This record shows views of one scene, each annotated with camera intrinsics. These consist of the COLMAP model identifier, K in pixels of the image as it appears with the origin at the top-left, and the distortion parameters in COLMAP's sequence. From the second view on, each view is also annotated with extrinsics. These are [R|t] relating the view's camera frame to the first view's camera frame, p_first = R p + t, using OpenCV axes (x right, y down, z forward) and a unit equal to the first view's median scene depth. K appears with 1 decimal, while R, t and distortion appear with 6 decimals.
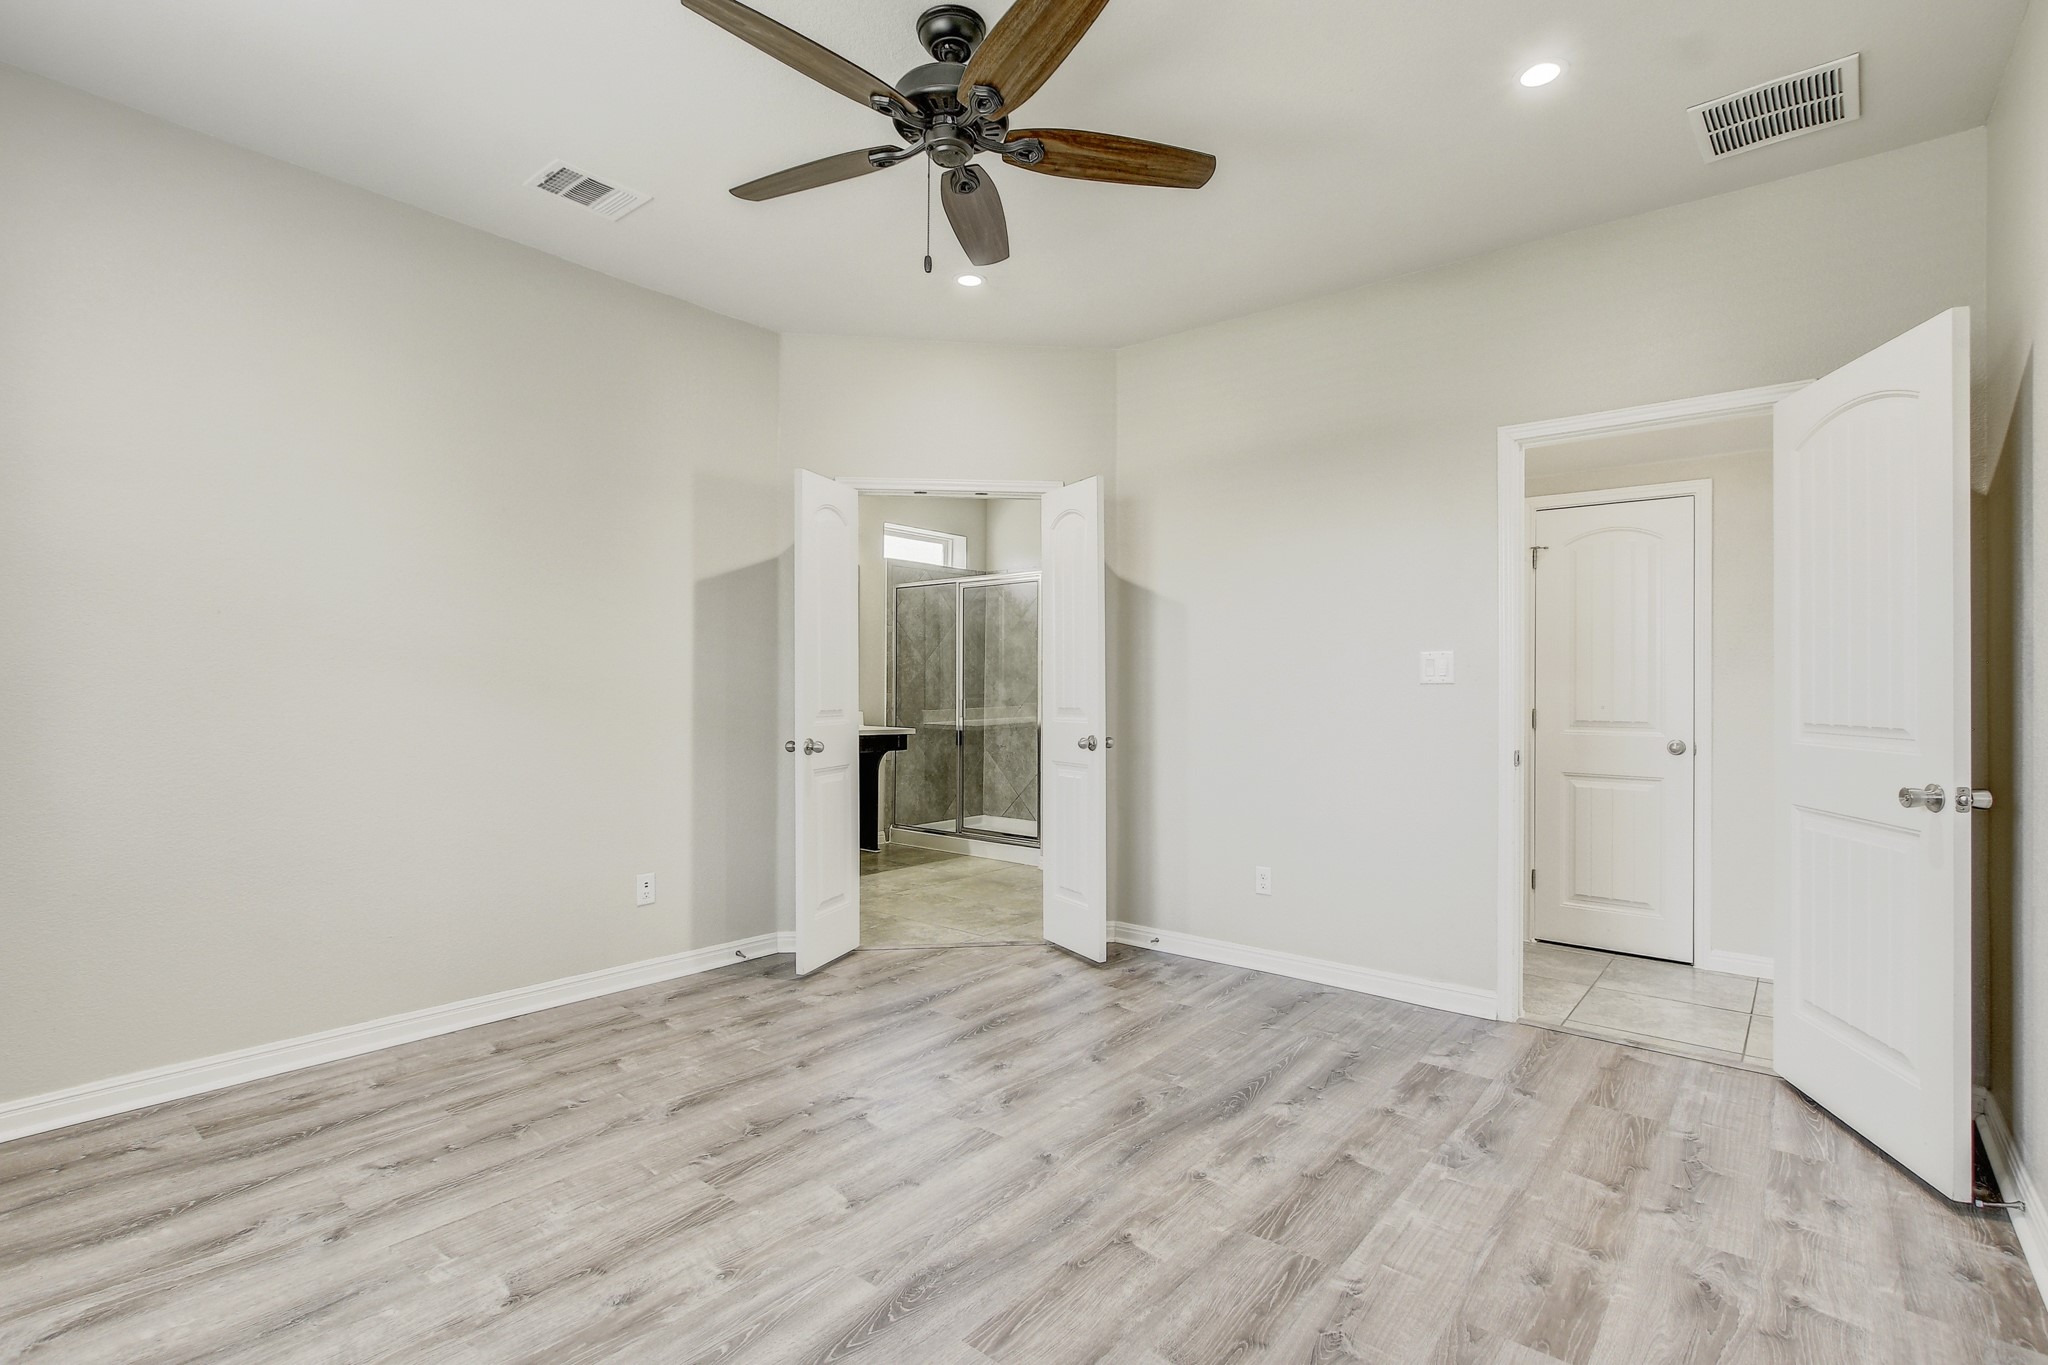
lens RADIAL K [[969.7, 0, 1024.0], [0, 969.7, 682.5], [0, 0, 1]] dist [-0.005519, -0.001002]
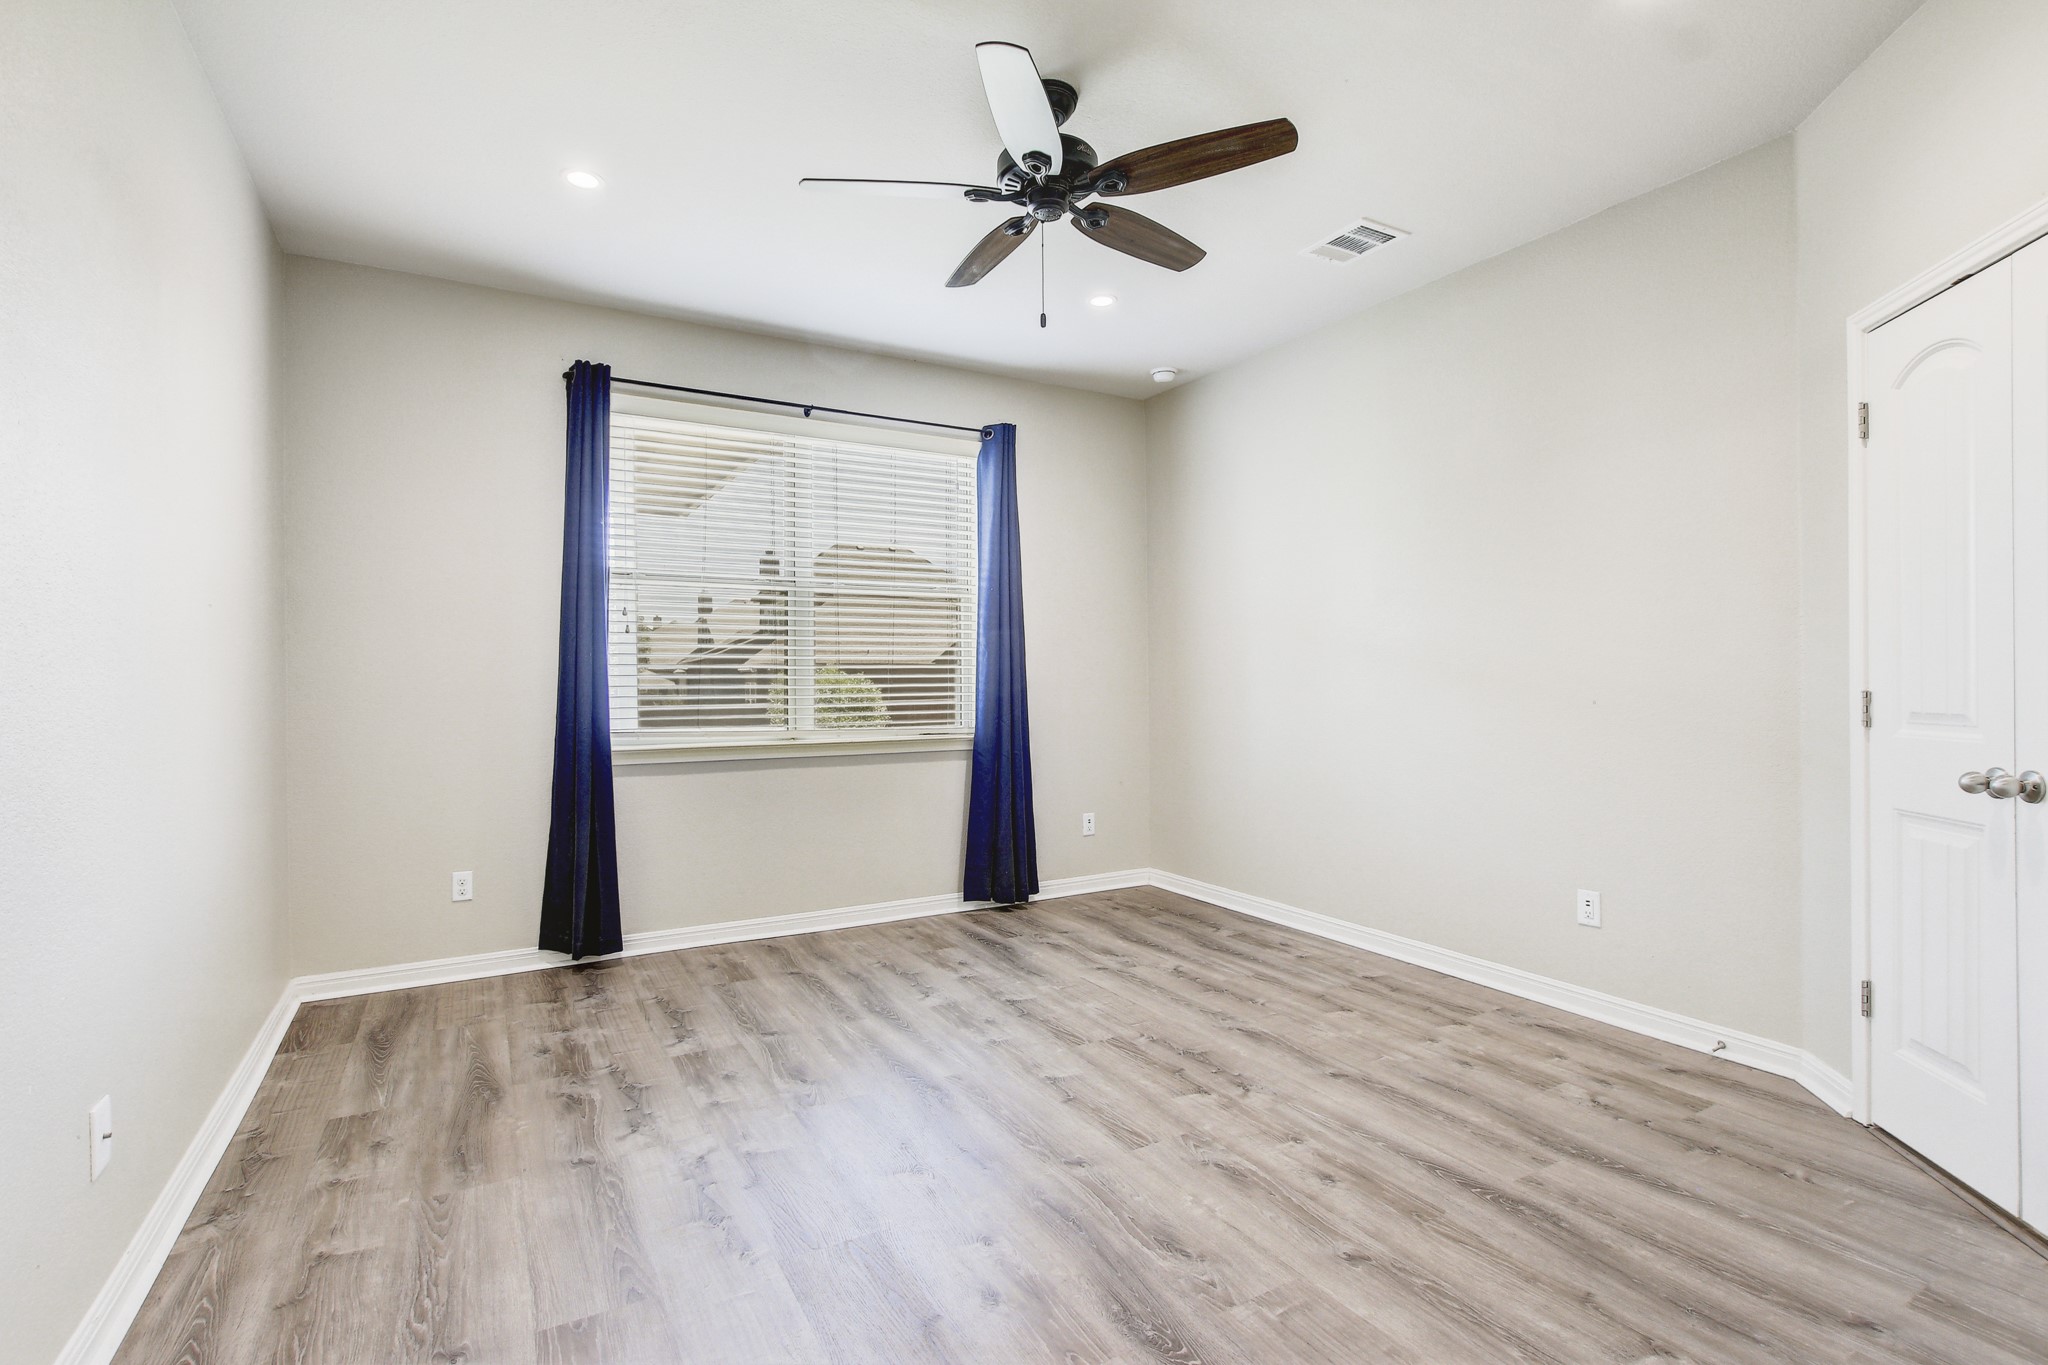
lens RADIAL K [[969.7, 0, 1024.0], [0, 969.7, 682.5], [0, 0, 1]] dist [-0.005519, -0.001002]
pose [[-0.366651, -0.002636, -0.930355, 0.836589], [0.011493, 0.999907, -0.007363, 0.013064], [0.930288, -0.013392, -0.366586, 1.158662]]
